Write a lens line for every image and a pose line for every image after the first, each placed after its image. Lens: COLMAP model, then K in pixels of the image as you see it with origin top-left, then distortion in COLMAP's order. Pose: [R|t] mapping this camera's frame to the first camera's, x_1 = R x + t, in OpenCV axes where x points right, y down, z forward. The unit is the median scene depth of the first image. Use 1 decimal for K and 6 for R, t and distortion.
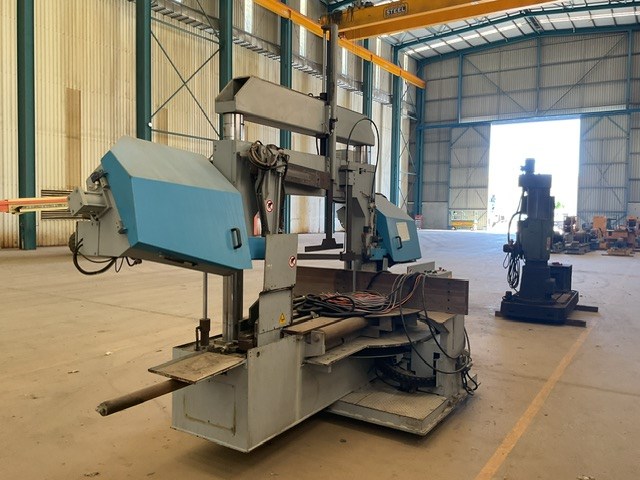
lens RADIAL K [[530.6, 0, 318.3], [0, 530.6, 240.6], [0, 0, 1]] dist [0.055790, -0.107504]
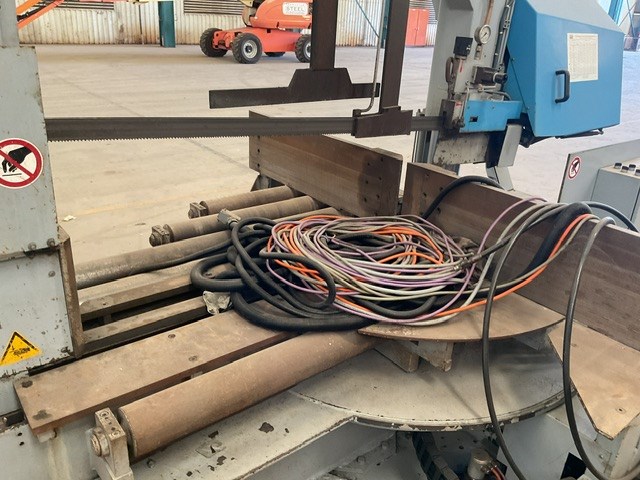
lens RADIAL K [[534.0, 0, 318.4], [0, 534.0, 239.0], [0, 0, 1]] dist [0.040110, -0.090021]
pose [[0.944412, 0.163600, -0.285168, 0.014831], [-0.059656, 0.938271, 0.340718, -0.001966], [0.323307, -0.304766, 0.895874, 0.072342]]
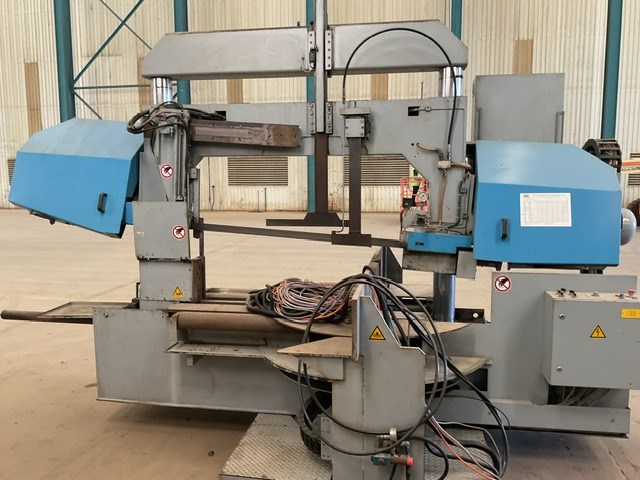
lens RADIAL K [[530.6, 0, 318.3], [0, 530.6, 240.6], [0, 0, 1]] dist [0.055790, -0.107504]
pose [[0.381876, 0.101543, -0.918618, 0.078801], [-0.043497, 0.994819, 0.091885, -0.003553], [0.923190, 0.004868, 0.384314, 0.078119]]
